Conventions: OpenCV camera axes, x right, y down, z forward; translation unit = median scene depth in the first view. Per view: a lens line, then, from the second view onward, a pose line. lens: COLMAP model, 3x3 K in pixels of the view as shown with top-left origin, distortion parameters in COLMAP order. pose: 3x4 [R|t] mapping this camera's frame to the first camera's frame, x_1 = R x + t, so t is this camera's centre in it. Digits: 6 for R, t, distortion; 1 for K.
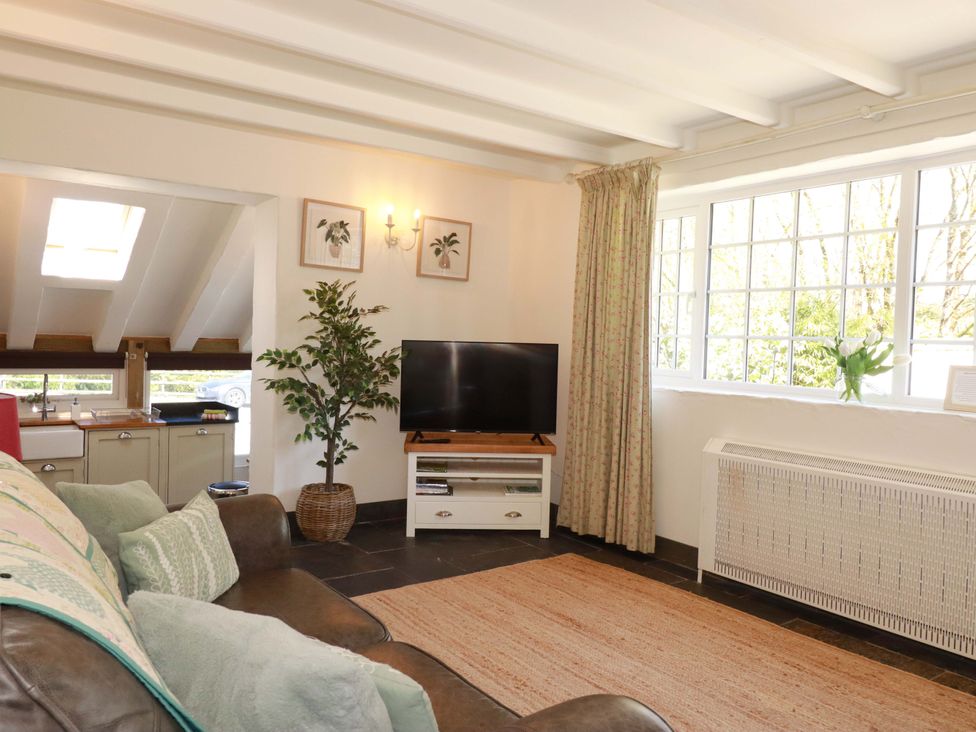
lens RADIAL K [[738.1, 0, 488.0], [0, 738.1, 366.0], [0, 0, 1]] dist [0.008468, -0.009503]
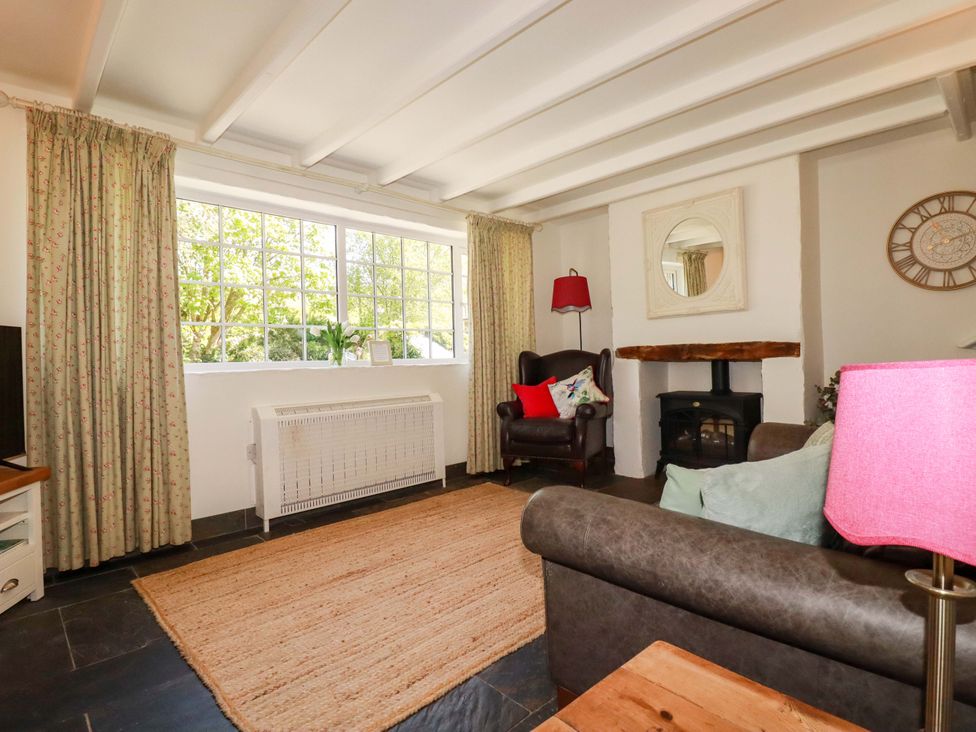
lens RADIAL K [[506.6, 0, 484.3], [0, 506.6, 363.0], [0, 0, 1]] dist [0.003409, -0.015053]
pose [[-0.144965, -0.038216, 0.988698, -0.453703], [0.055275, 0.997381, 0.046656, 0.007356], [-0.987892, 0.061414, -0.142473, 0.631550]]
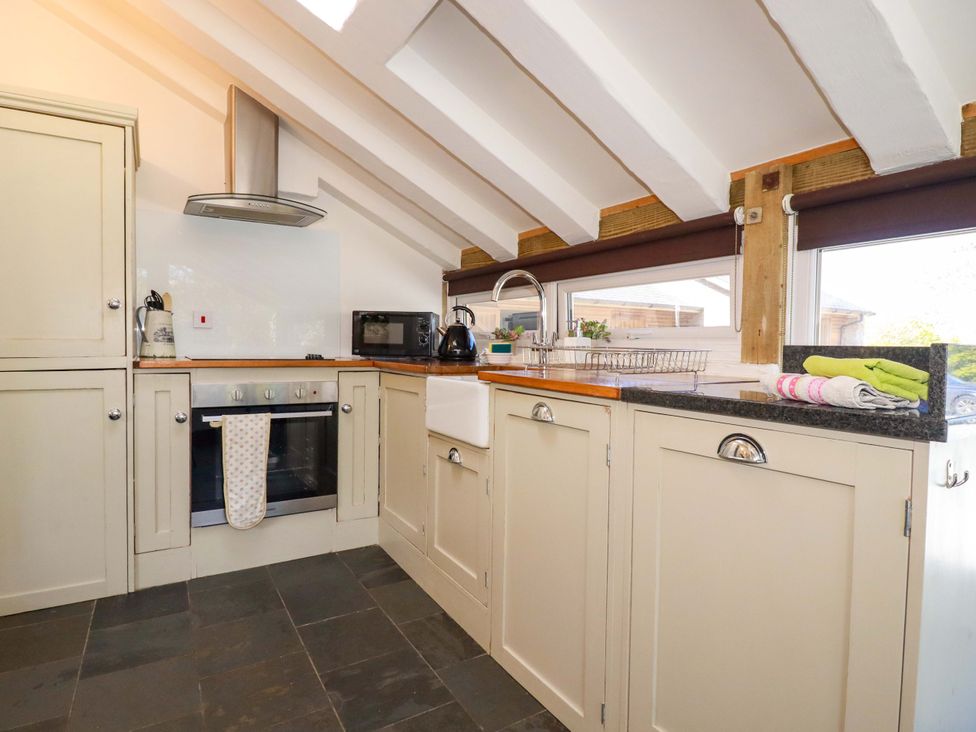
lens RADIAL K [[528.9, 0, 486.7], [0, 528.9, 362.4], [0, 0, 1]] dist [0.003690, -0.013301]
pose [[-0.056863, 0.003737, -0.998375, -0.313451], [-0.051799, 0.998635, 0.006688, 0.091344], [0.997037, 0.052095, -0.056592, 1.284895]]
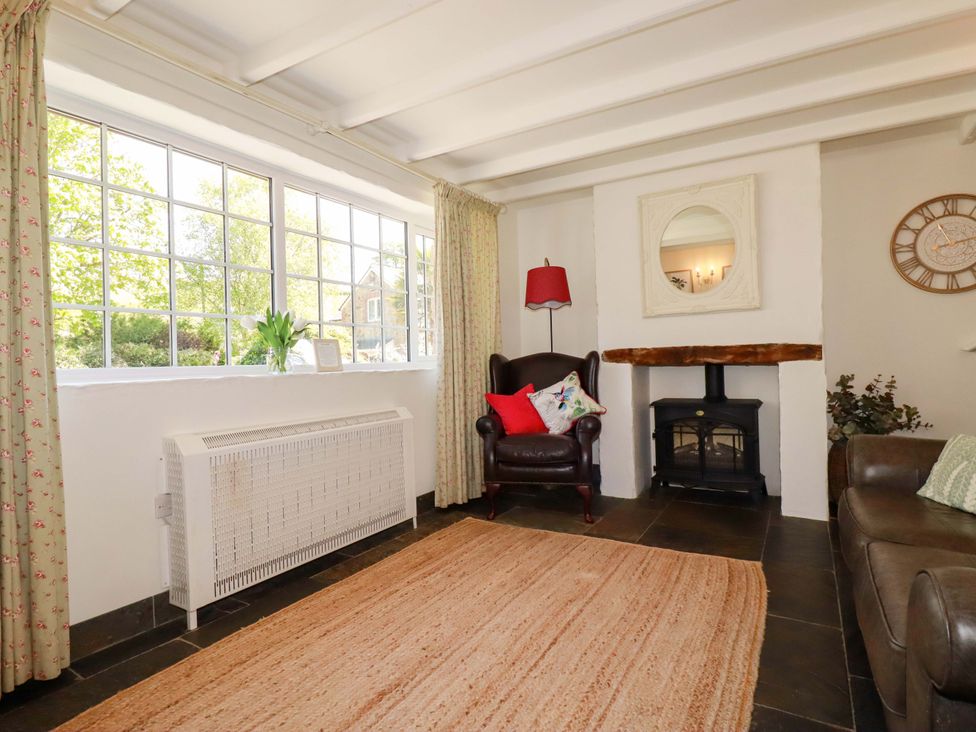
lens RADIAL K [[528.9, 0, 486.7], [0, 528.9, 362.4], [0, 0, 1]] dist [0.003690, -0.013301]
pose [[-0.400571, -0.025761, 0.915904, -0.267497], [0.044447, 0.997882, 0.047505, 0.007191], [-0.915187, 0.059738, -0.398577, 0.770409]]
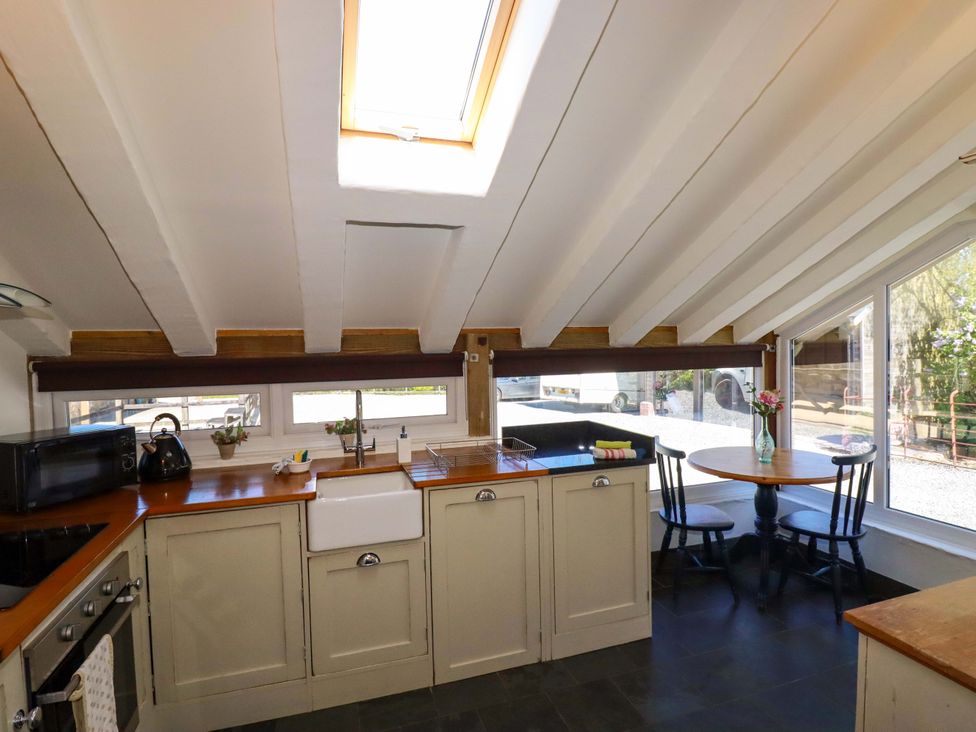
lens RADIAL K [[506.6, 0, 484.3], [0, 506.6, 363.0], [0, 0, 1]] dist [0.003409, -0.015053]
pose [[0.952581, -0.041353, -0.301462, -0.483244], [0.039173, 0.999144, -0.013273, -0.002498], [0.301753, 0.000834, 0.953386, 0.820485]]
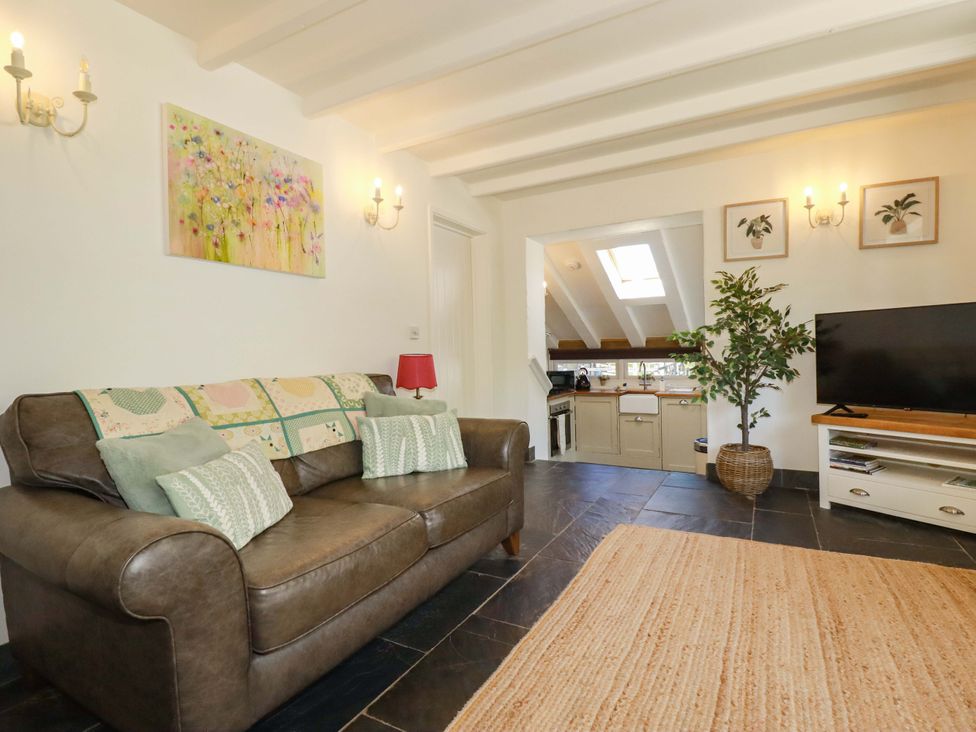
lens RADIAL K [[506.6, 0, 484.3], [0, 506.6, 363.0], [0, 0, 1]] dist [0.003409, -0.015053]
pose [[0.423485, -0.019905, -0.905684, 0.323880], [0.004578, 0.999793, -0.019833, 0.044427], [0.905891, 0.004252, 0.423489, 0.285171]]
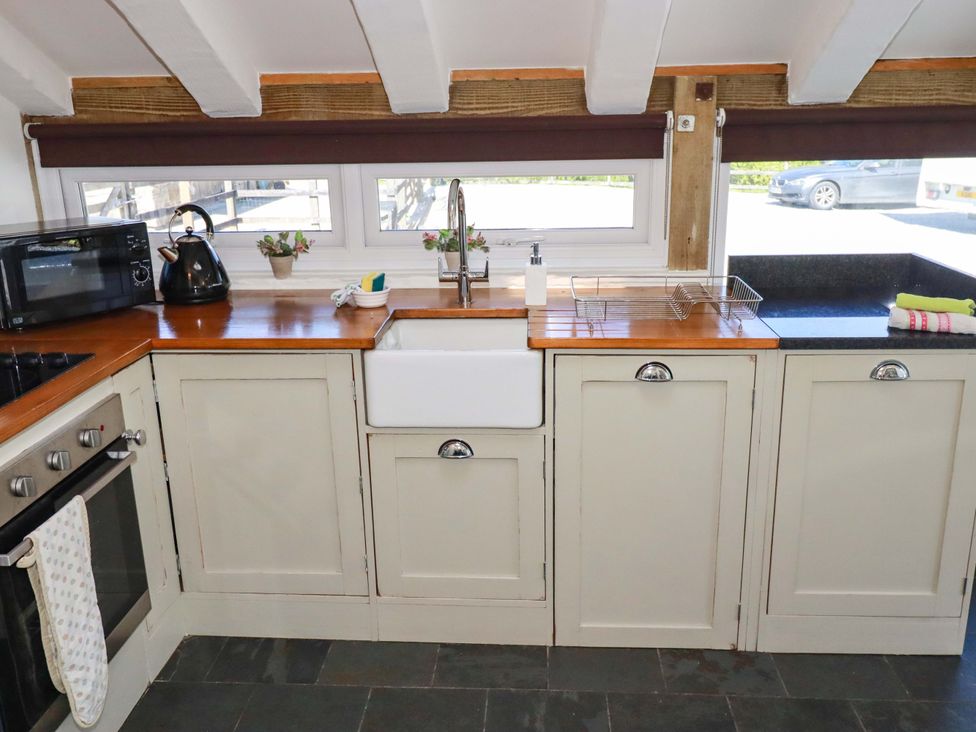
lens RADIAL K [[860.0, 0, 481.8], [0, 860.0, 358.0], [0, 0, 1]] dist [0.016604, -0.000834]
pose [[0.780644, 0.128345, -0.611656, -0.416707], [0.020708, 0.972837, 0.230562, -0.000934], [0.624633, -0.192652, 0.756782, 0.869916]]
